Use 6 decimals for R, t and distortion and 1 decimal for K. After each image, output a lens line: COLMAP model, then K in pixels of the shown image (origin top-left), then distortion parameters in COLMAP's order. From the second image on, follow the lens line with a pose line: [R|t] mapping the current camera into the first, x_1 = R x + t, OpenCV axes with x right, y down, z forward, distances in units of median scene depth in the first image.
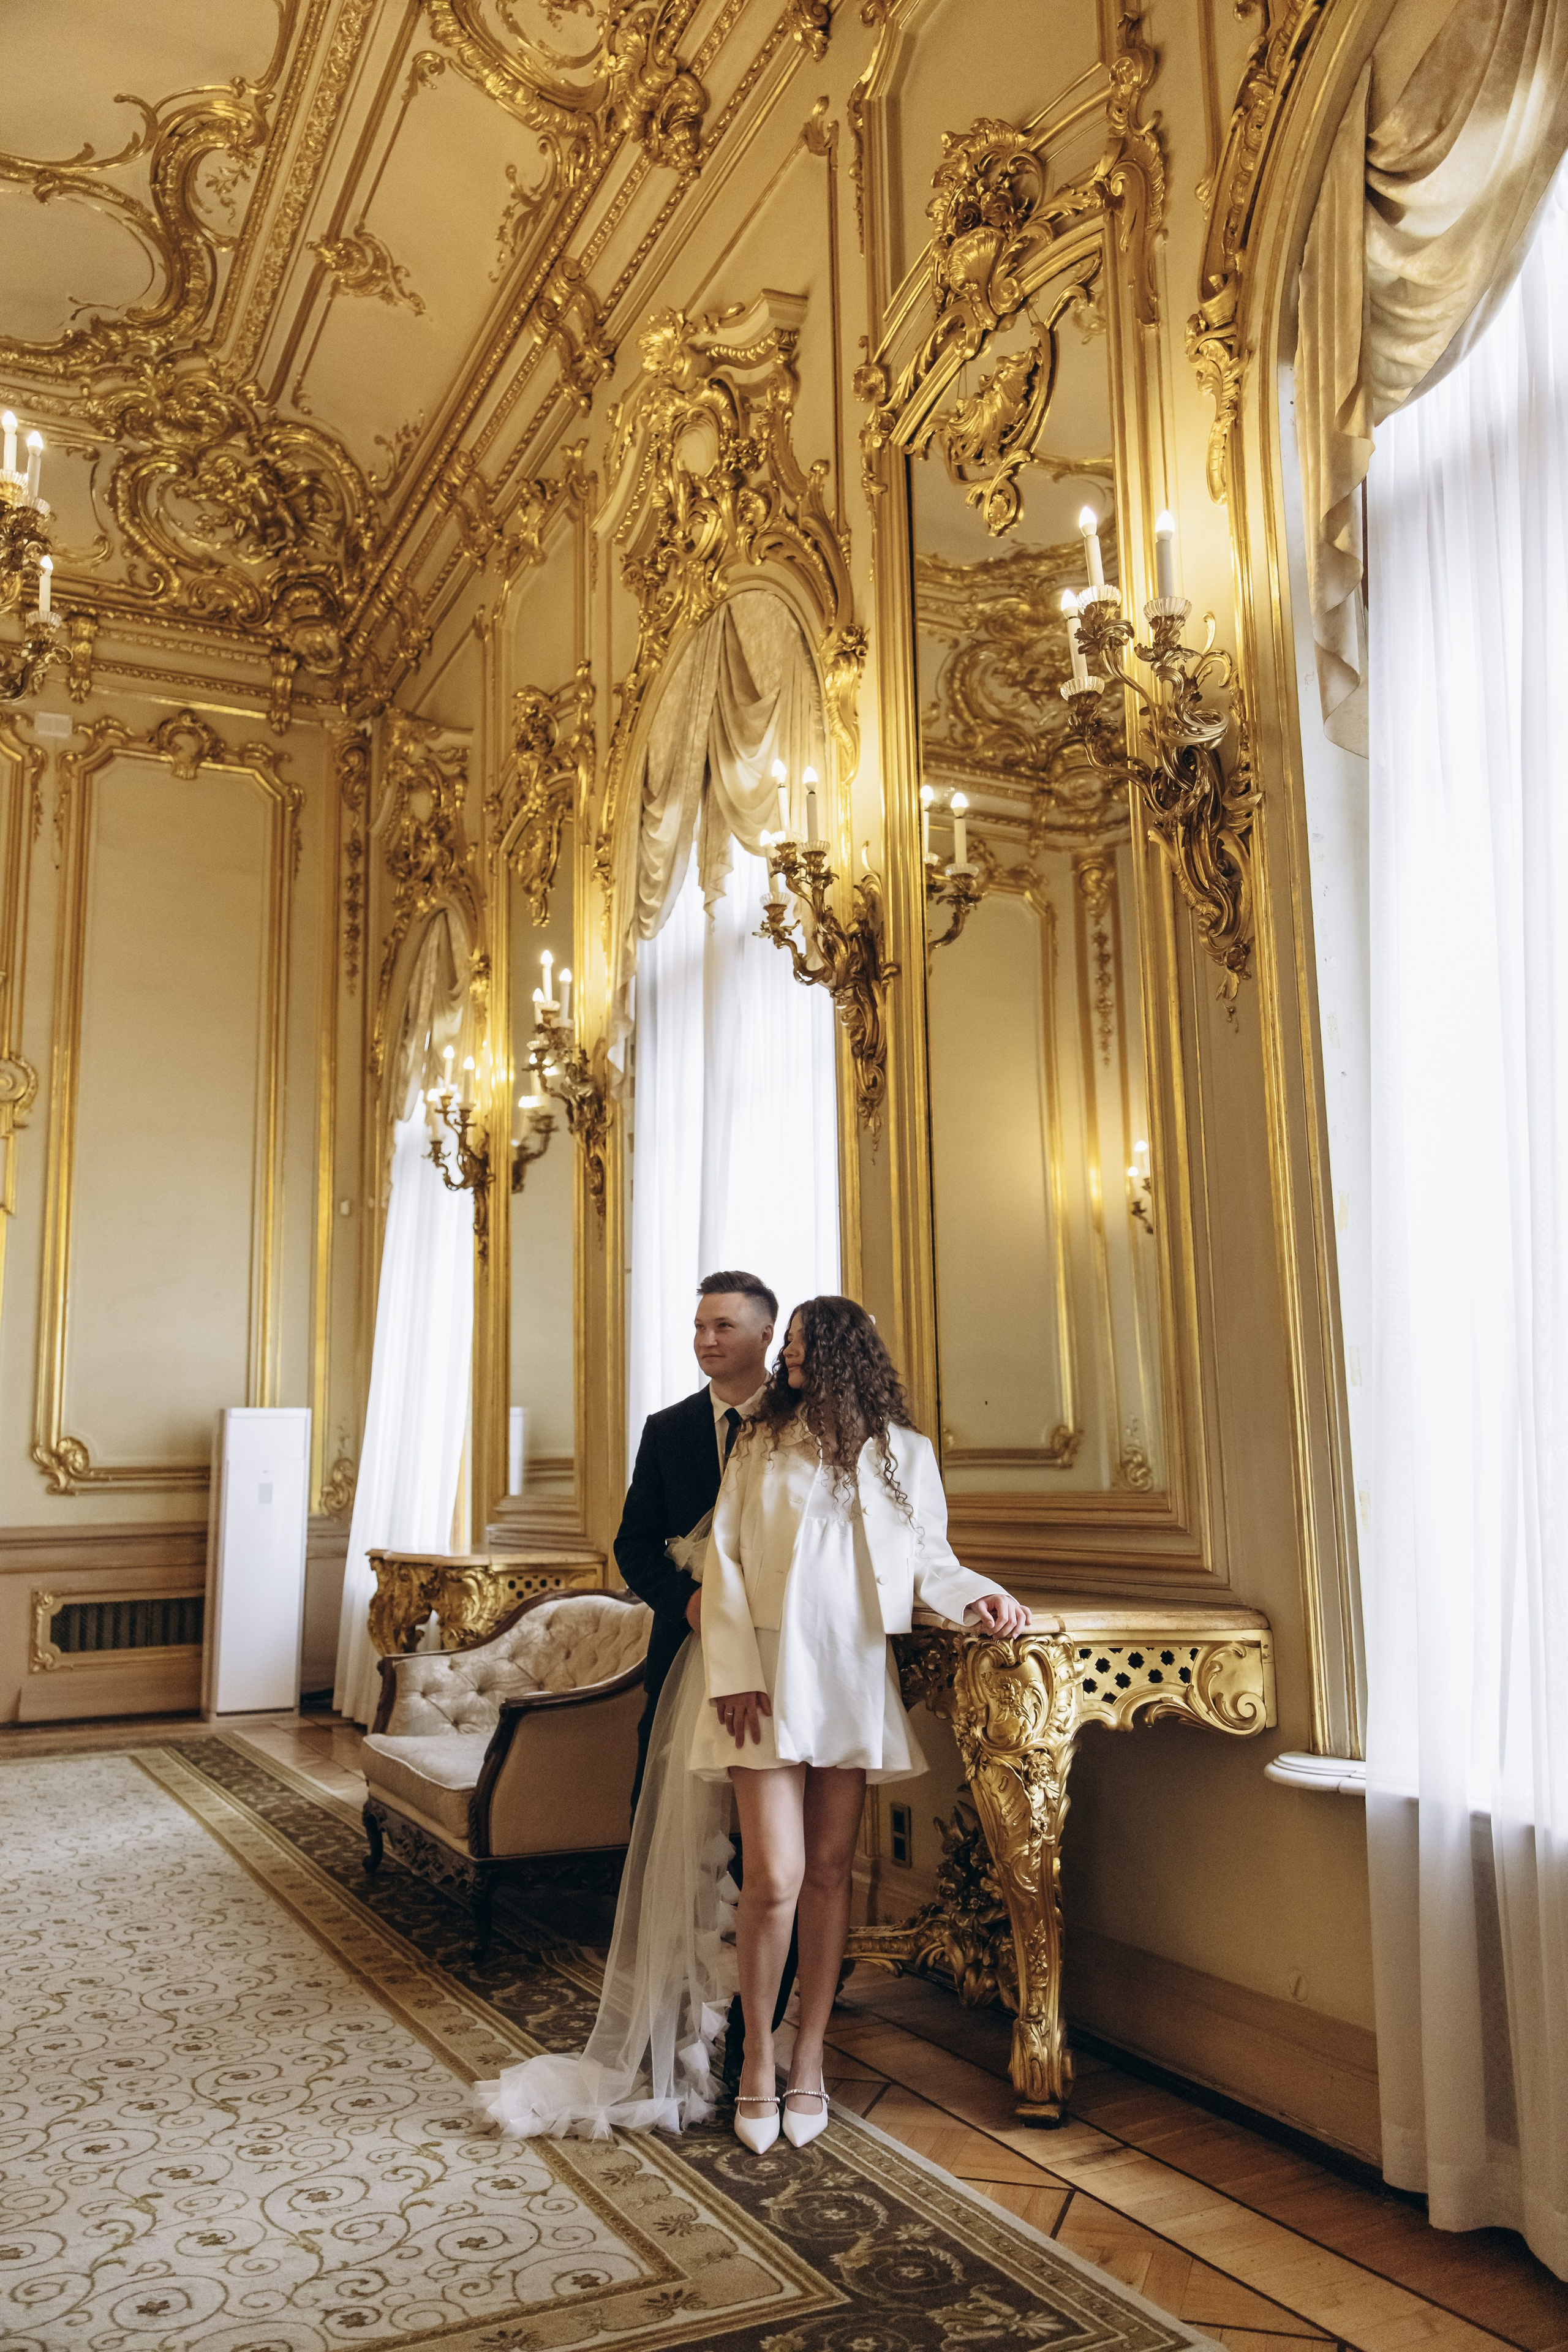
lens RADIAL K [[1787.9, 0, 775.8], [0, 1787.9, 1163.8], [0, 0, 1]] dist [0.007900, -0.013688]
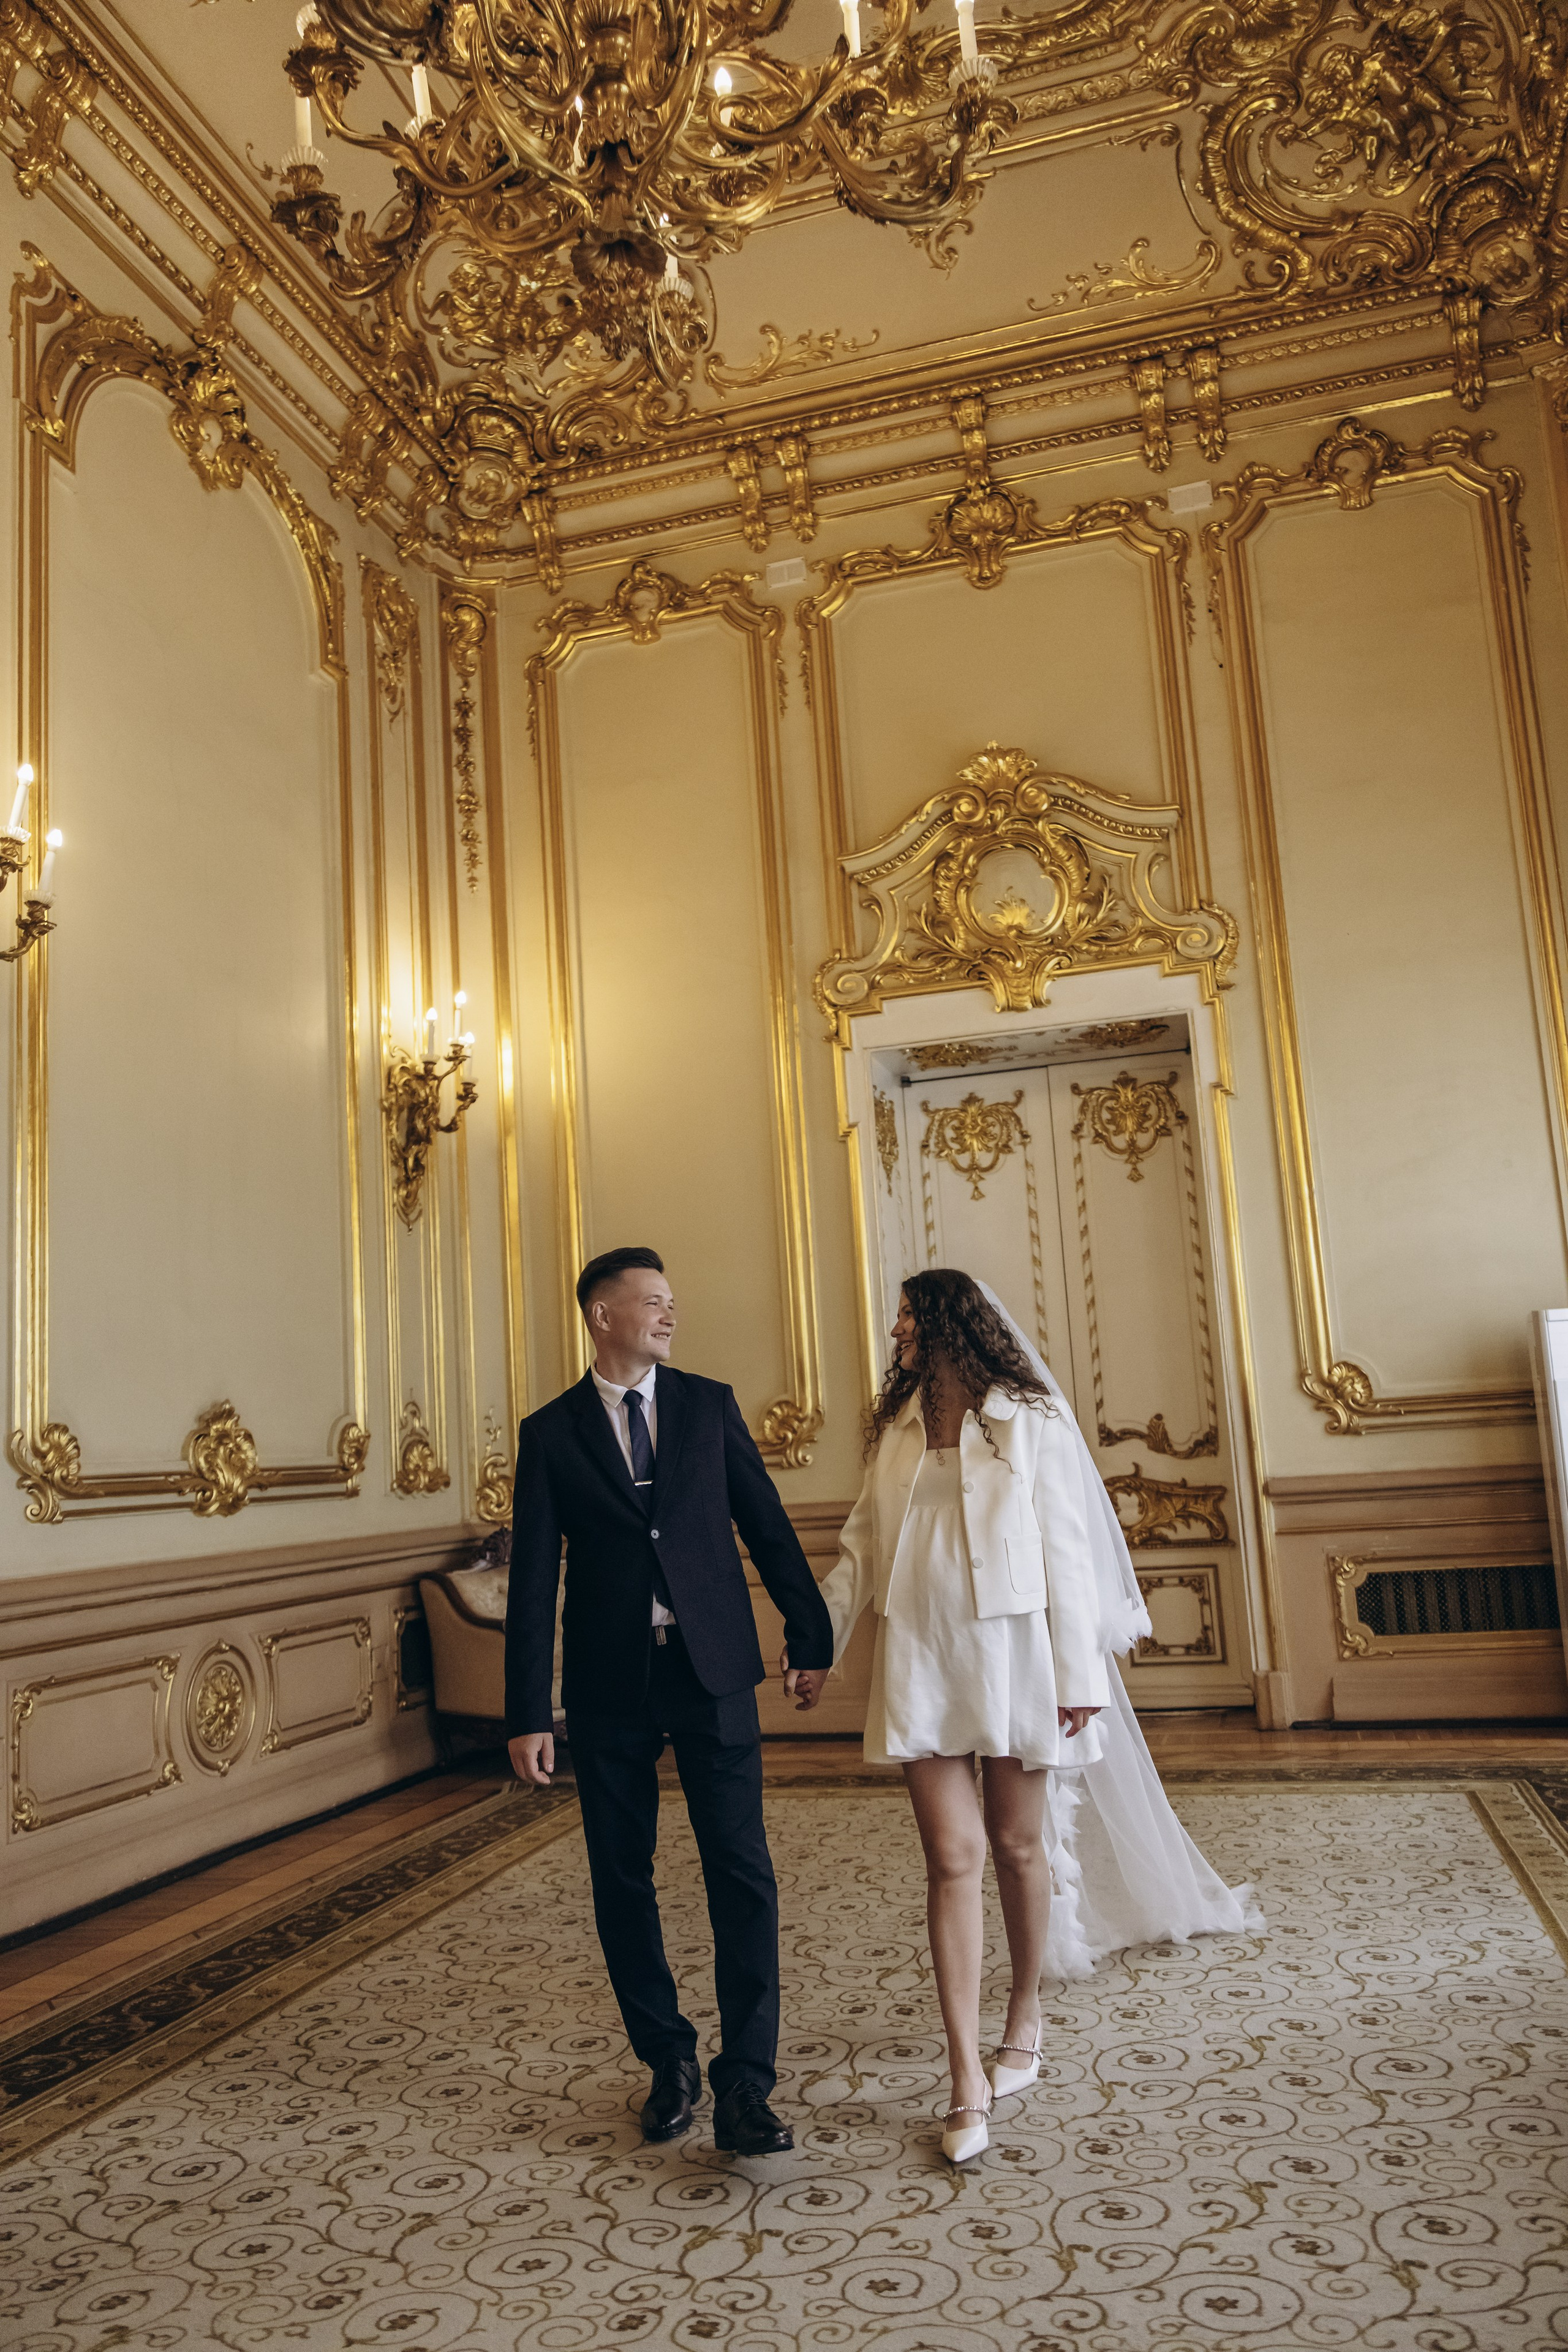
lens RADIAL K [[1787.9, 0, 775.8], [0, 1787.9, 1163.8], [0, 0, 1]] dist [0.007900, -0.013688]
pose [[0.742268, -0.131748, -0.657024, -0.049613], [0.156421, 0.987461, -0.021292, 0.042784], [0.651591, -0.086968, 0.753569, 0.242522]]
